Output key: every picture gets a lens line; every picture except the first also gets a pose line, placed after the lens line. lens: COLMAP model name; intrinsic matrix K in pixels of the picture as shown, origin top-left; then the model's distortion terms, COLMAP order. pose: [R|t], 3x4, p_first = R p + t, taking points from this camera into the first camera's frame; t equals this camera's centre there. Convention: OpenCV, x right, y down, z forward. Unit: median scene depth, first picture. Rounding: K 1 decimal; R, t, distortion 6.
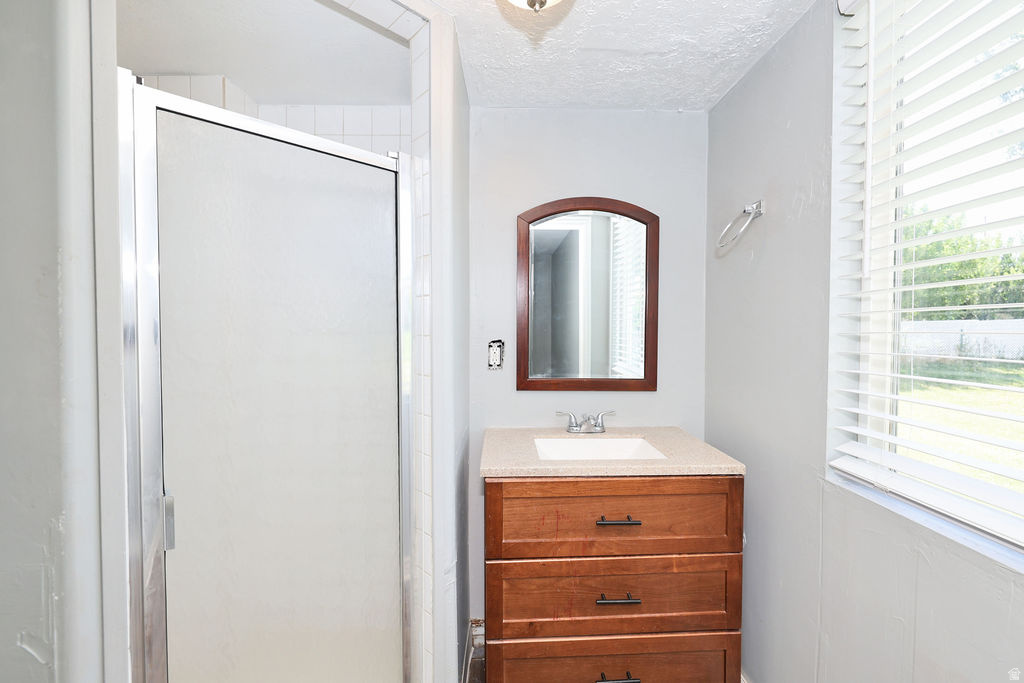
lens RADIAL K [[430.2, 0, 514.0], [0, 430.2, 339.1], [0, 0, 1]] dist [-0.003898, -0.000239]
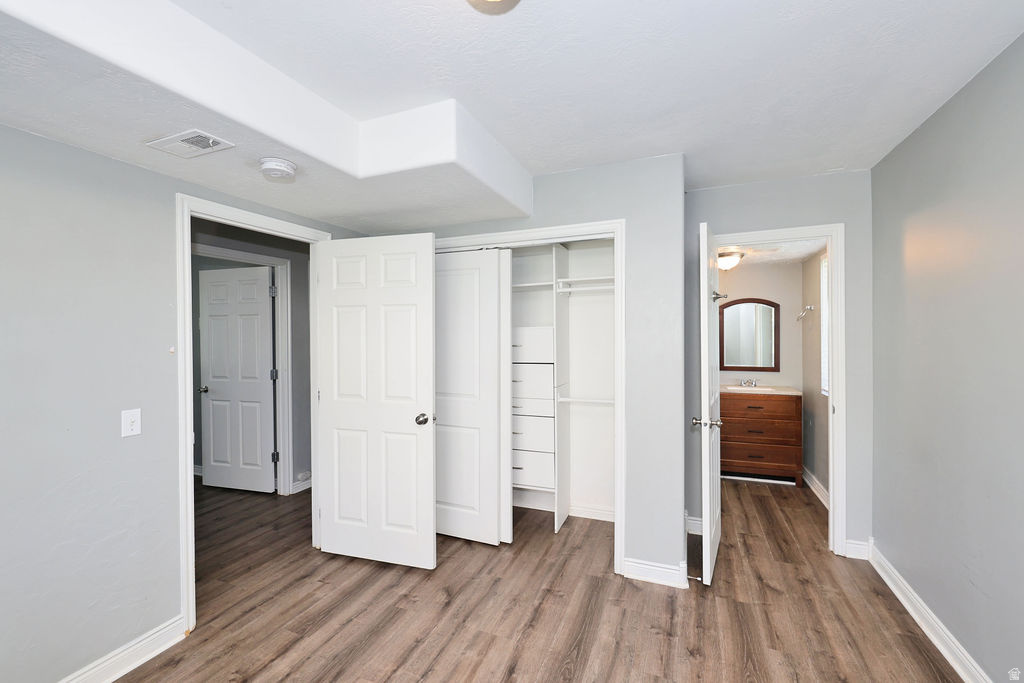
lens RADIAL K [[430.2, 0, 508.9], [0, 430.2, 339.5], [0, 0, 1]] dist [-0.003898, -0.000239]
pose [[0.909854, -0.003053, -0.414918, -0.086928], [-0.009623, 0.999549, -0.028456, 0.017647], [0.414818, 0.029883, 0.909414, -2.305102]]
